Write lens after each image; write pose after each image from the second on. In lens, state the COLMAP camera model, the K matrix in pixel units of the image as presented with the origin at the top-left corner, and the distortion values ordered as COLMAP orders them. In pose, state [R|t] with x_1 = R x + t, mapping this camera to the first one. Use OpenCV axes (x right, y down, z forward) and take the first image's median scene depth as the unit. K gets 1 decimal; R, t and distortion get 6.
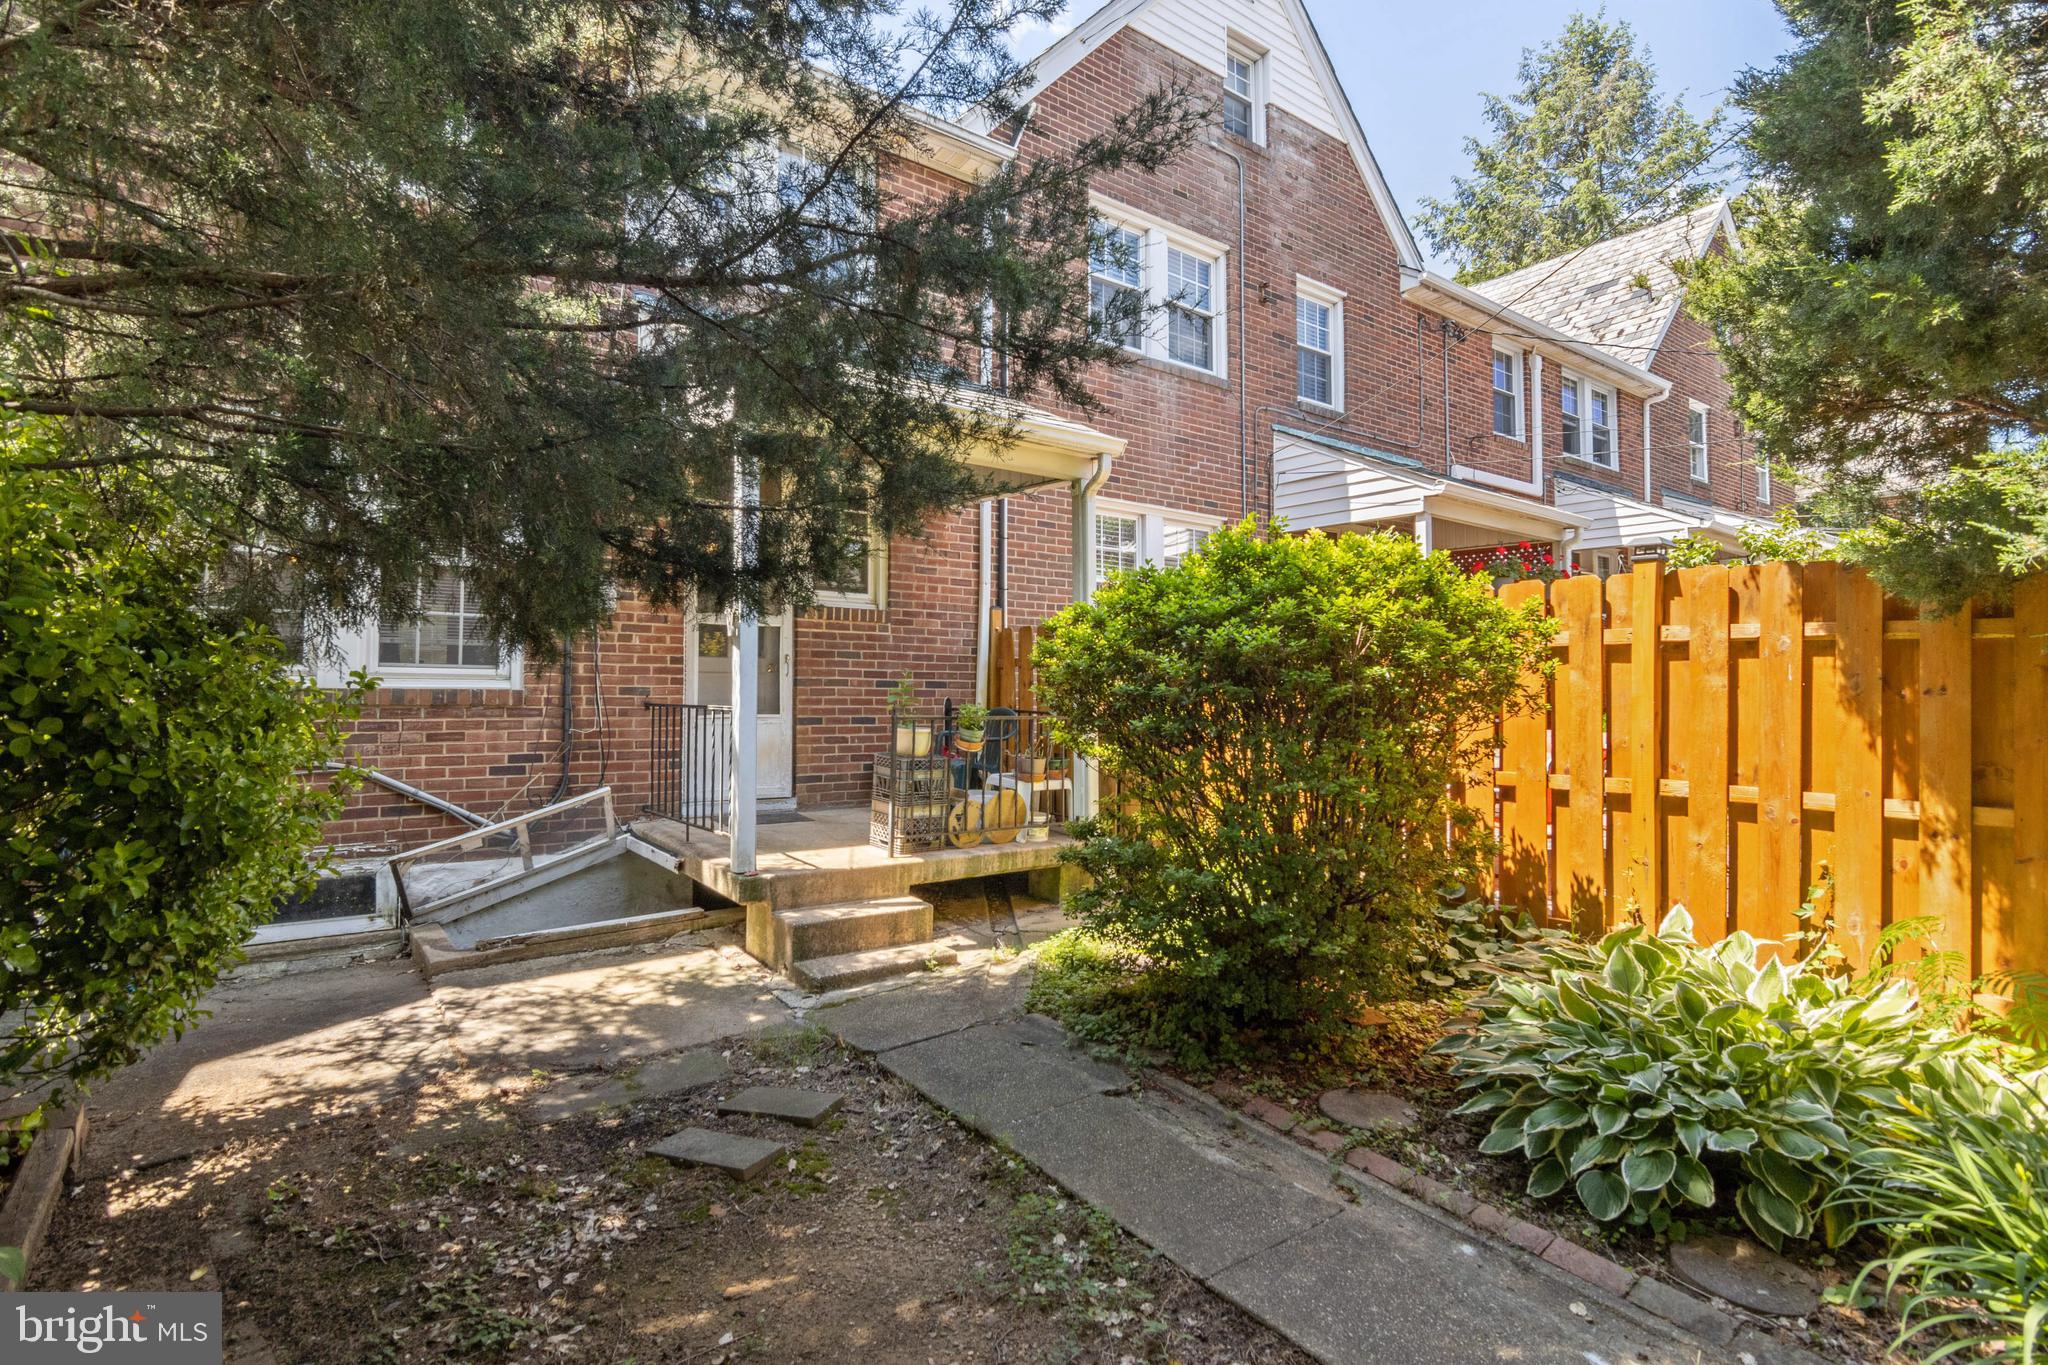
lens RADIAL K [[1043.4, 0, 1028.2], [0, 1043.4, 675.0], [0, 0, 1]] dist [-0.001544, 0.001830]
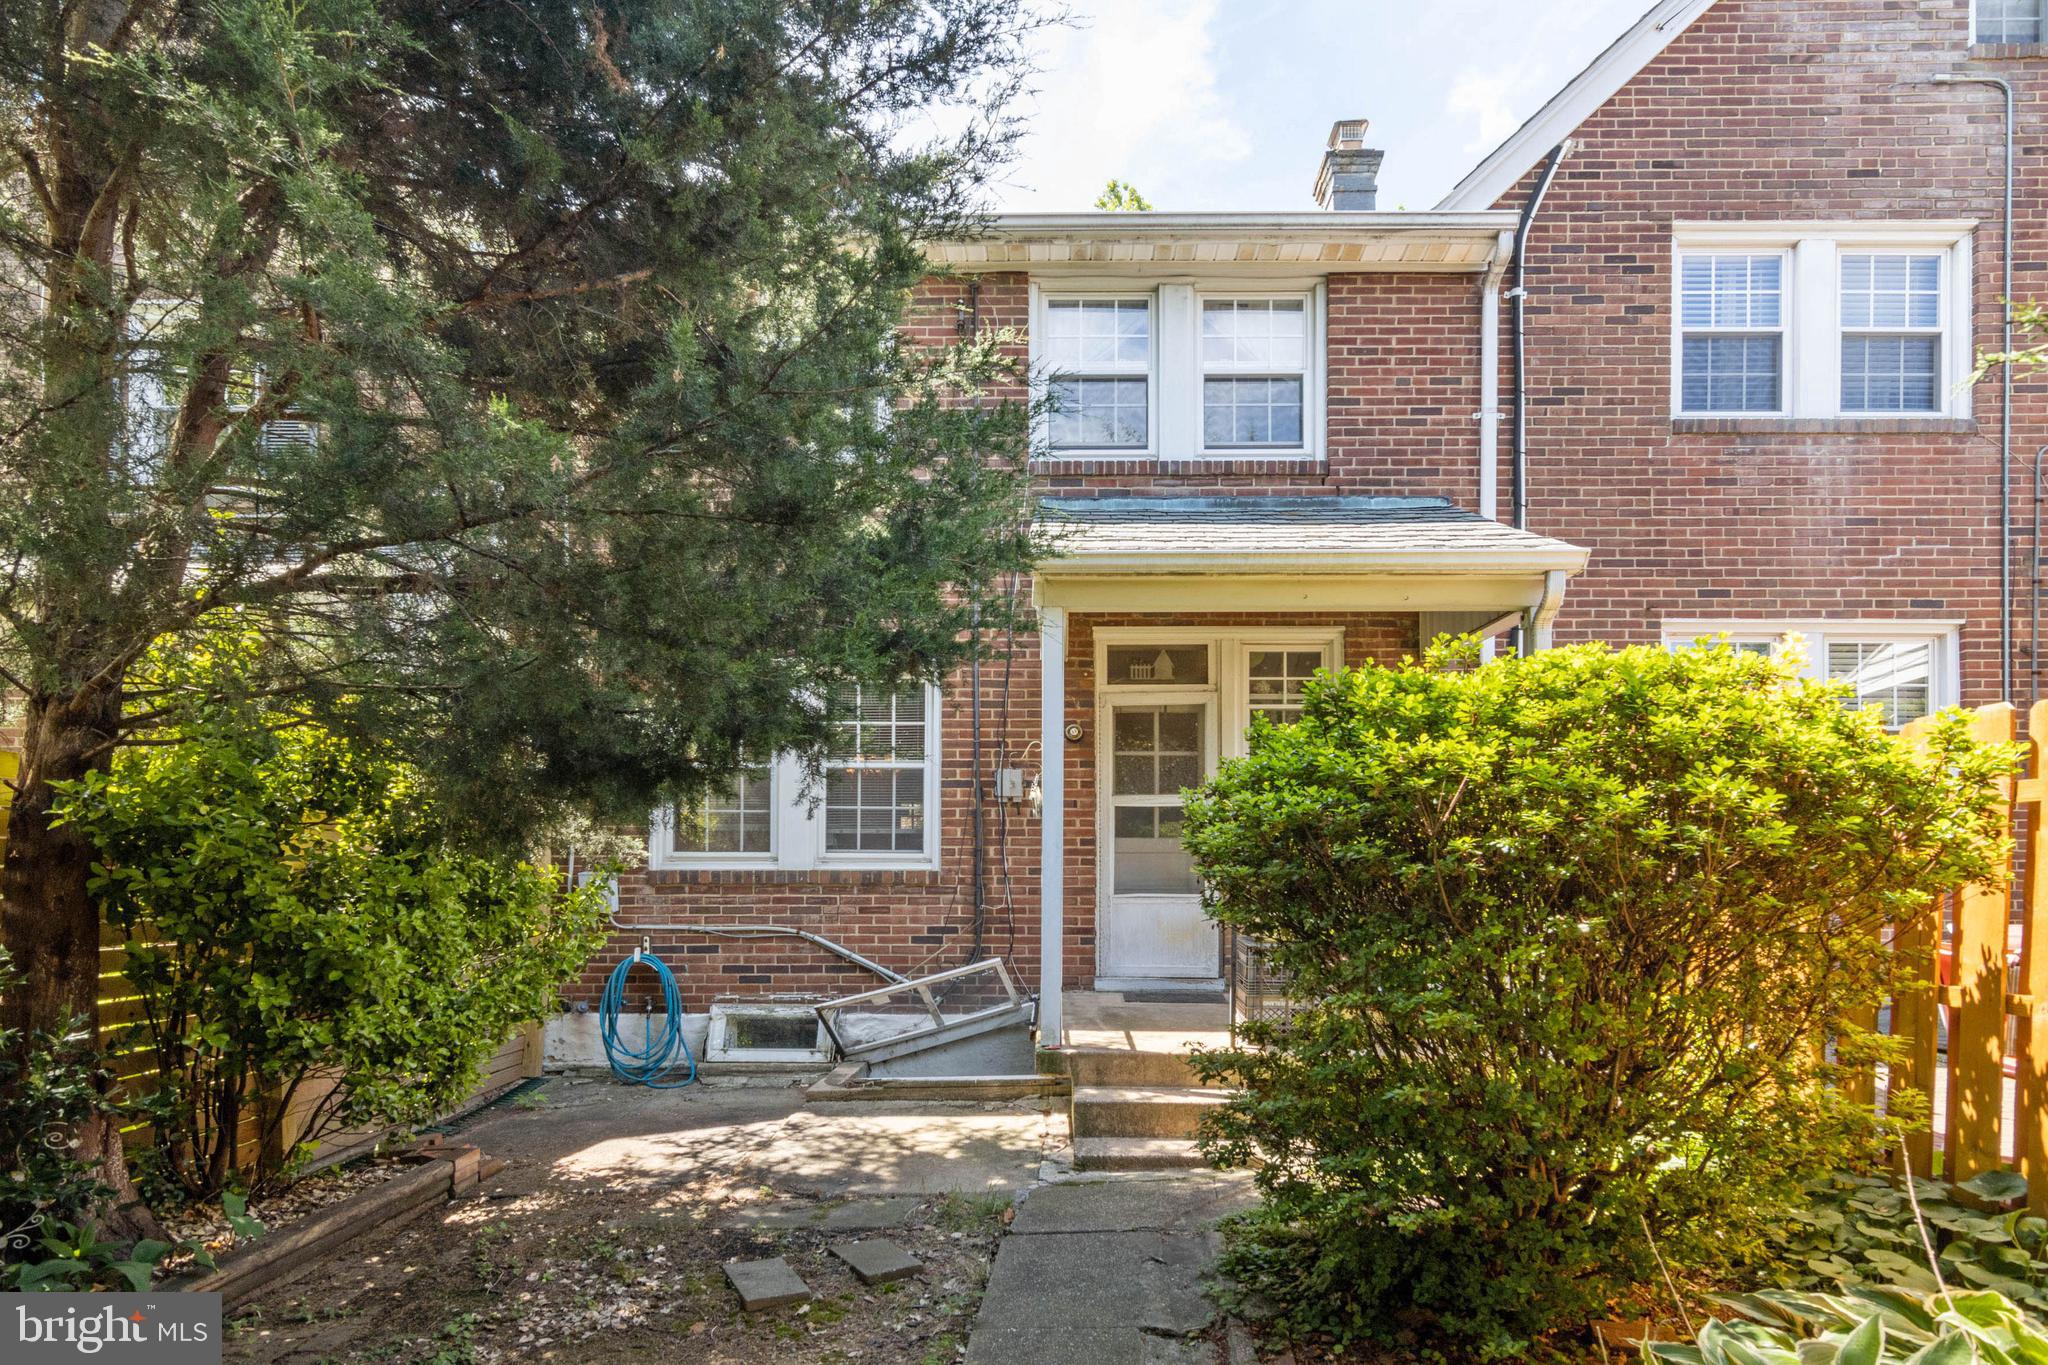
lens RADIAL K [[1043.4, 0, 1059.4], [0, 1043.4, 898.7], [0, 0, 1]] dist [-0.001544, 0.001830]
pose [[0.791276, 0.012775, -0.611326, 0.358501], [0.013394, 0.999180, 0.038216, 0.003016], [0.611312, -0.038427, 0.790456, 0.180878]]
